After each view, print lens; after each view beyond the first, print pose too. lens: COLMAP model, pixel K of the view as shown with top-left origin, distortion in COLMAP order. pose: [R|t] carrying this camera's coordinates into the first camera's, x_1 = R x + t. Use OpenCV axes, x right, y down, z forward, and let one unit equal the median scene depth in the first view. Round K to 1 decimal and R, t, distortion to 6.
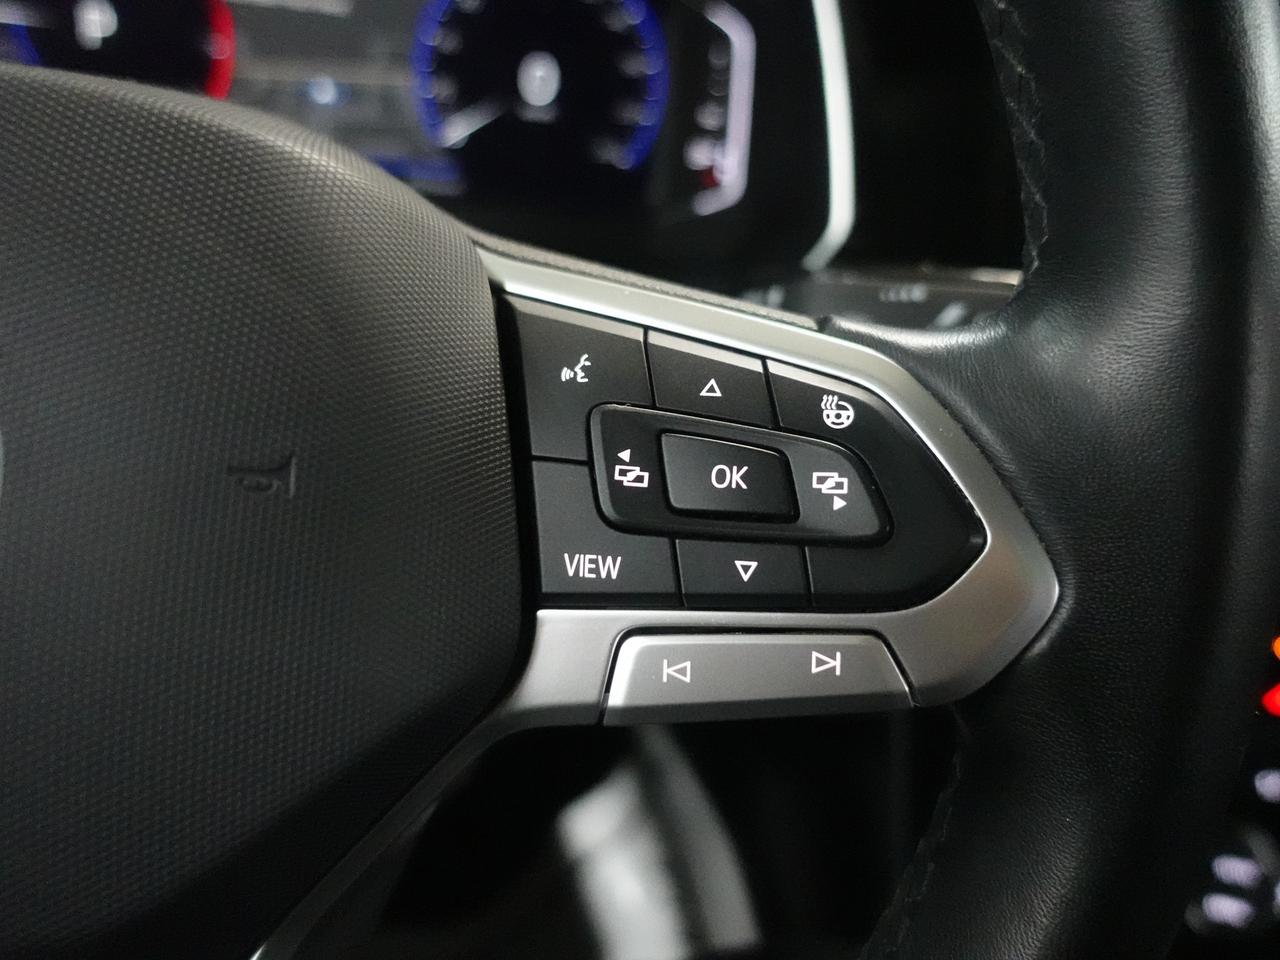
lens RADIAL K [[1021.9, 0, 640.0], [0, 1021.9, 480.0], [0, 0, 1]] dist [0.000414, 0.007027]
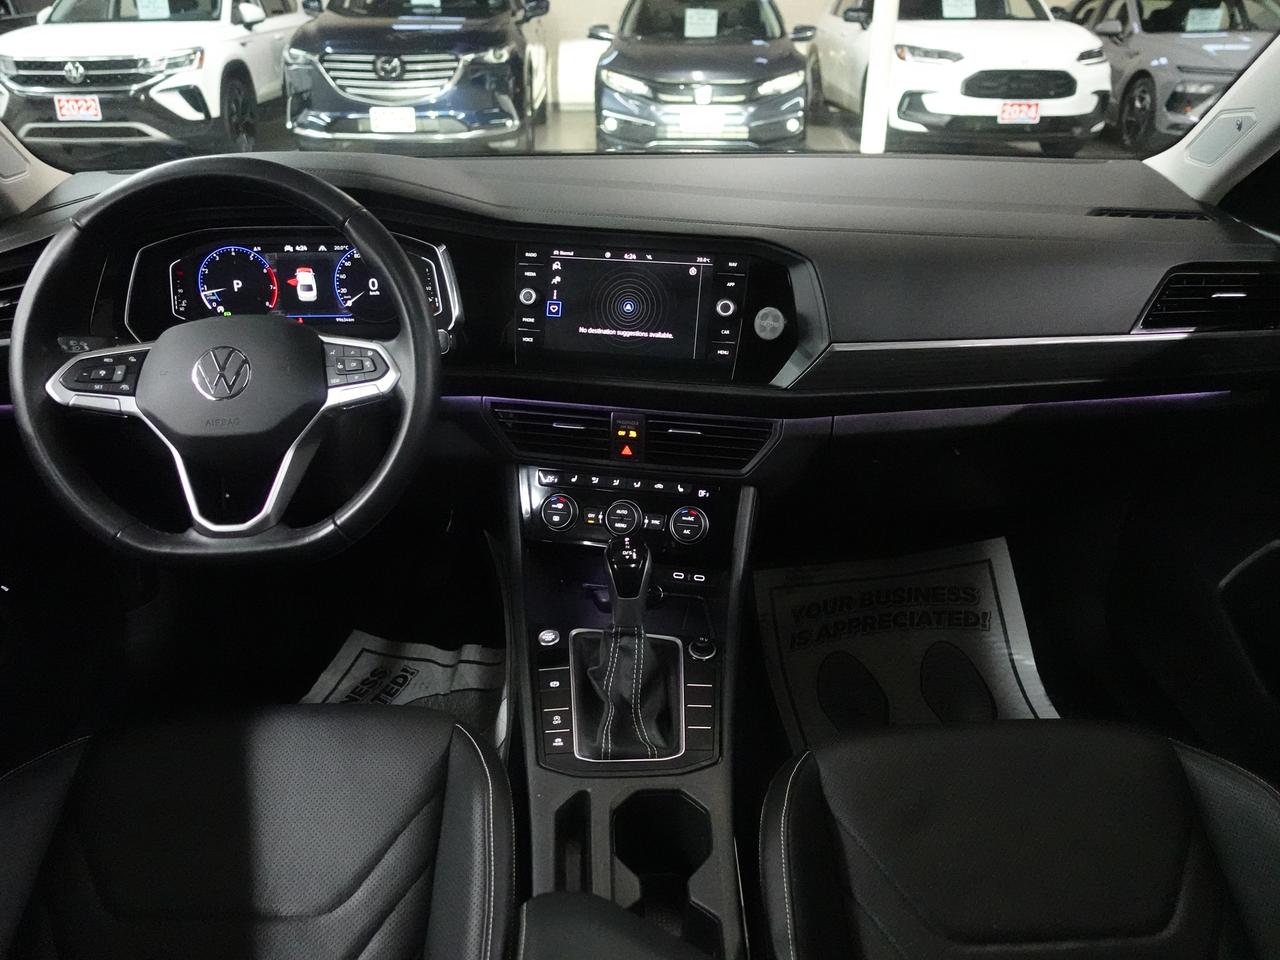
lens RADIAL K [[997.5, 0, 640.0], [0, 997.5, 480.0], [0, 0, 1]] dist [0.005860, 0.010787]
pose [[0.990930, -0.112941, -0.072816, 2.250966], [0.107155, 0.991099, -0.078999, 1.410868], [0.081090, 0.070480, 0.994212, -5.077035]]
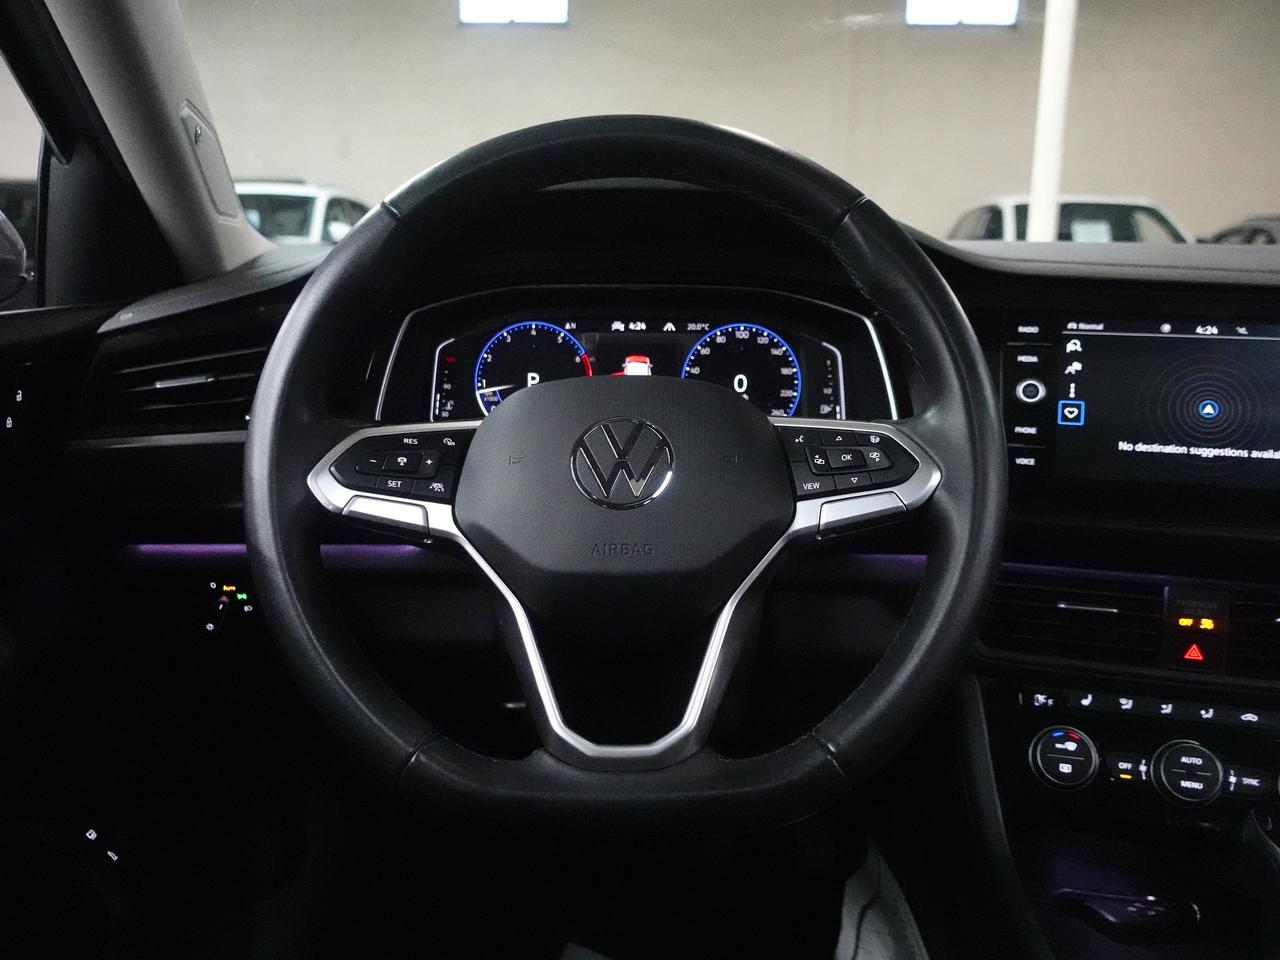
lens RADIAL K [[1096.5, 0, 631.0], [0, 1096.5, 475.6], [0, 0, 1]] dist [-0.015083, 0.007458]
pose [[0.989679, -0.100563, -0.102093, -0.276319], [0.062664, 0.944396, -0.322783, 1.246544], [0.128876, 0.313054, 0.940951, -2.702334]]
